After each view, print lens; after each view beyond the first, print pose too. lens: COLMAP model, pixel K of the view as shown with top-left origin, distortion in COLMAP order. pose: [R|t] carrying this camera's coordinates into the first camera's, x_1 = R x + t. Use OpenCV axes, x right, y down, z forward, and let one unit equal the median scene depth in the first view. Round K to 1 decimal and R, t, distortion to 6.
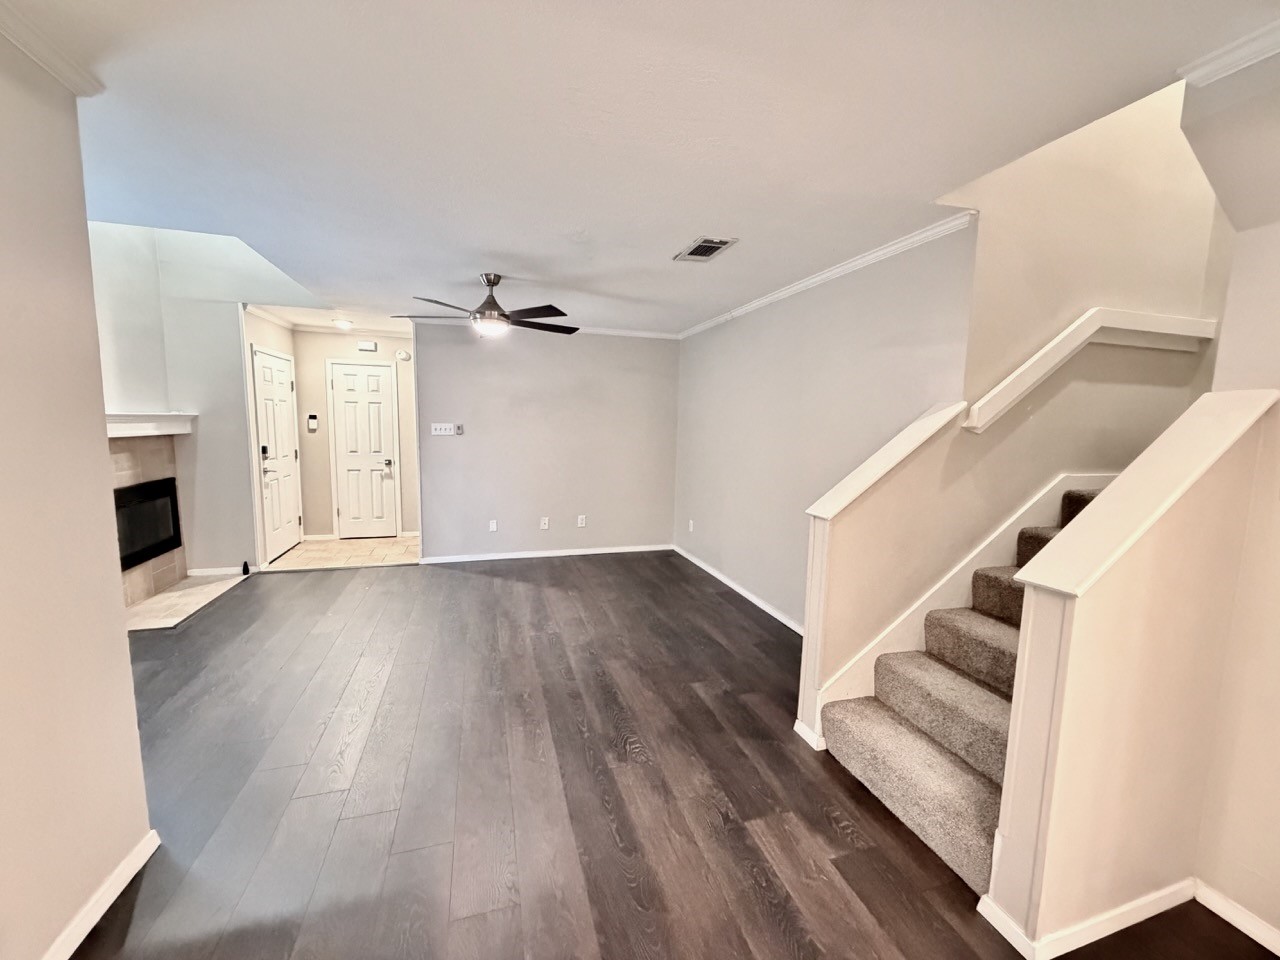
lens RADIAL K [[506.9, 0, 636.6], [0, 506.9, 479.8], [0, 0, 1]] dist [-0.000443, 0.000197]
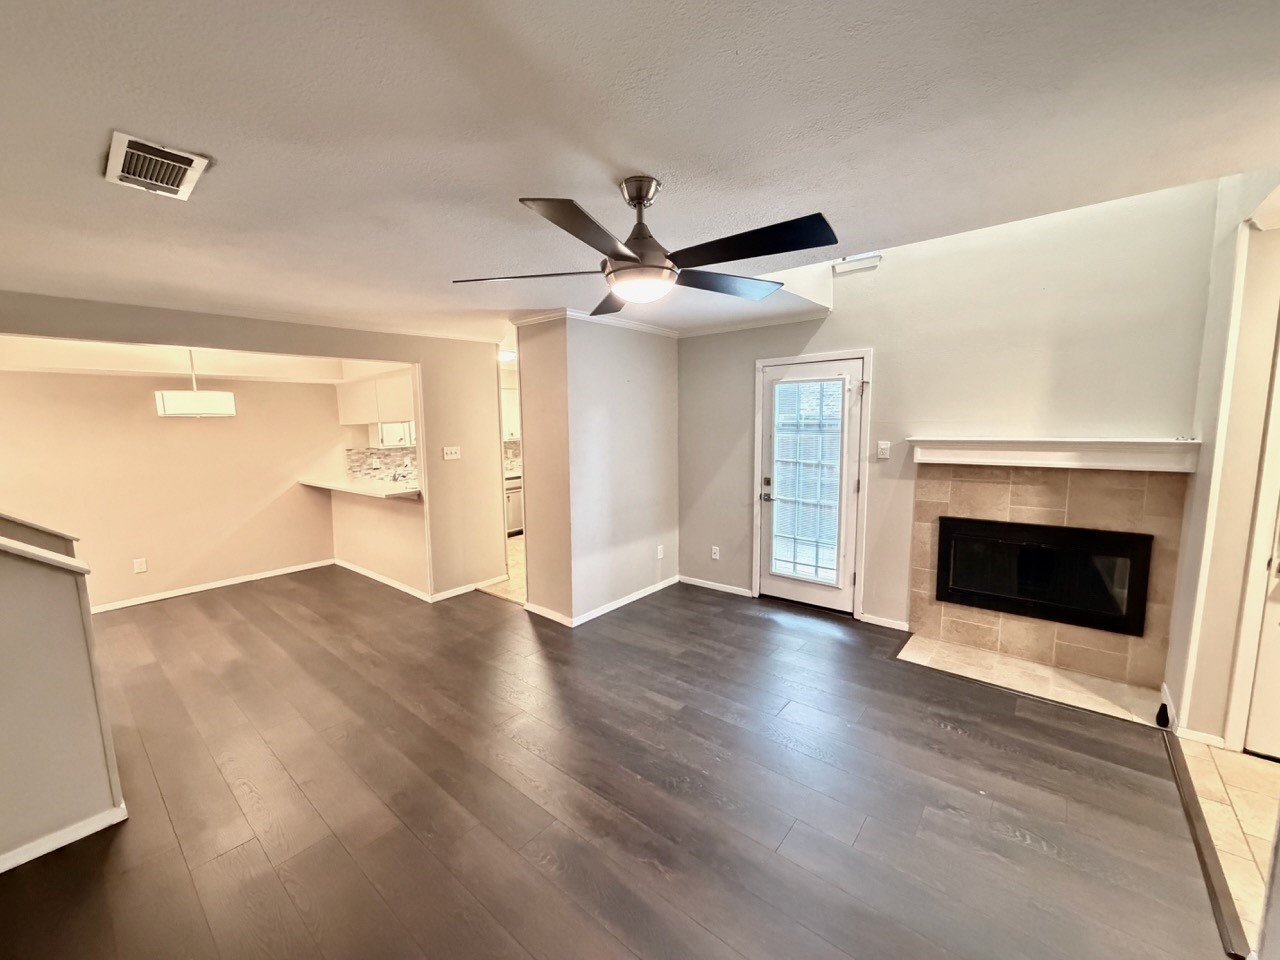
lens RADIAL K [[506.9, 0, 636.6], [0, 506.9, 479.8], [0, 0, 1]] dist [-0.000443, 0.000197]
pose [[-0.840802, 0.060786, -0.537919, 0.007610], [-0.060274, 0.976985, 0.204613, -0.209689], [0.537977, 0.204462, -0.817788, 1.429535]]
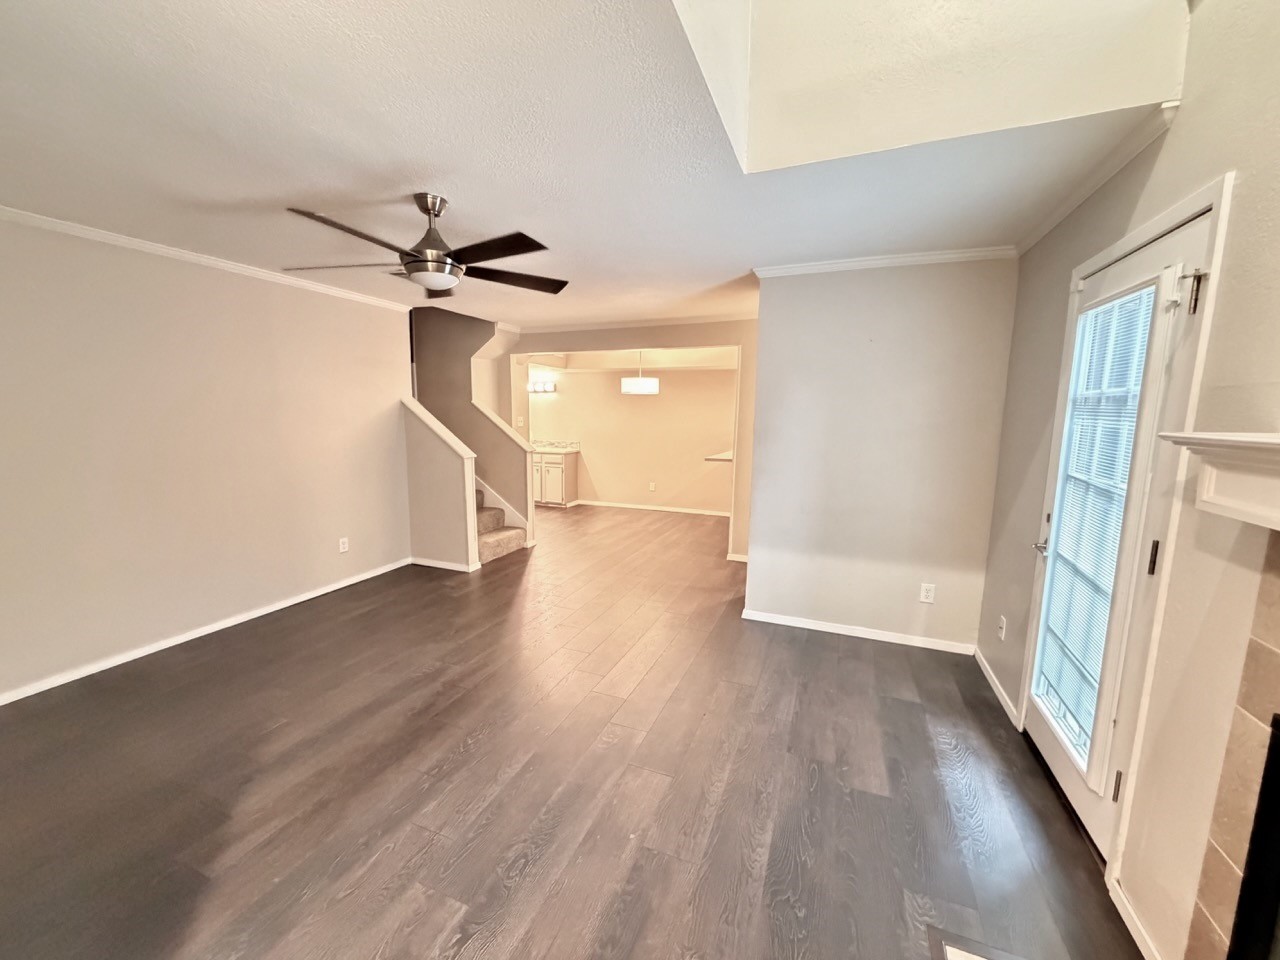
lens RADIAL K [[506.9, 0, 636.6], [0, 506.9, 479.8], [0, 0, 1]] dist [-0.000443, 0.000197]
pose [[-0.774676, -0.111645, 0.622424, -0.920396], [0.048046, 0.971054, 0.233978, -0.181993], [-0.630530, 0.211162, -0.746888, 1.358858]]
